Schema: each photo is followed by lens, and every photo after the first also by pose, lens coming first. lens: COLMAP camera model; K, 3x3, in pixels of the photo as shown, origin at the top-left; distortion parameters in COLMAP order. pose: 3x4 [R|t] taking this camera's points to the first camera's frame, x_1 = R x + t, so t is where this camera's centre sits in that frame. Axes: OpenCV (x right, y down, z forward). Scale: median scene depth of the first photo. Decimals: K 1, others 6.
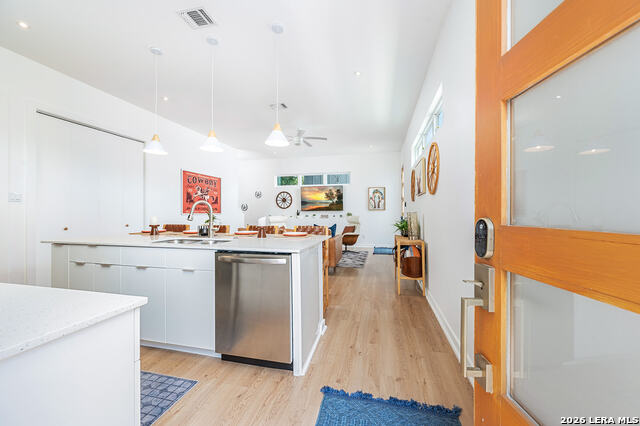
lens RADIAL K [[253.4, 0, 313.0], [0, 253.4, 212.1], [0, 0, 1]] dist [-0.009776, -0.000099]
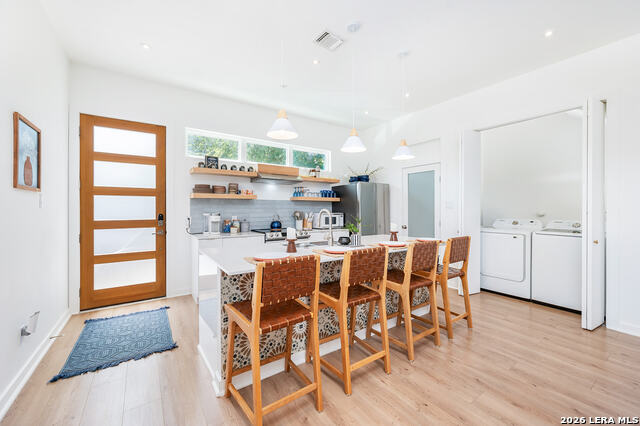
lens RADIAL K [[253.4, 0, 320.7], [0, 253.4, 208.9], [0, 0, 1]] dist [-0.009776, -0.000099]
pose [[-0.645416, -0.000223, -0.763831, 0.121649], [-0.004510, 0.999984, 0.003520, -0.016162], [0.763818, 0.005717, -0.645407, 0.514407]]
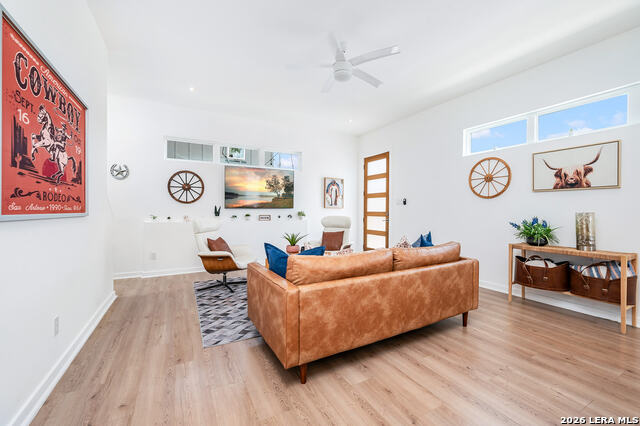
lens RADIAL K [[268.3, 0, 311.4], [0, 268.3, 210.9], [0, 0, 1]] dist [0.008532, -0.001124]
pose [[0.739091, 0.005024, 0.673586, -0.330399], [-0.006739, 0.999977, -0.000064, 0.000014], [-0.673571, -0.004492, 0.739108, 0.455856]]
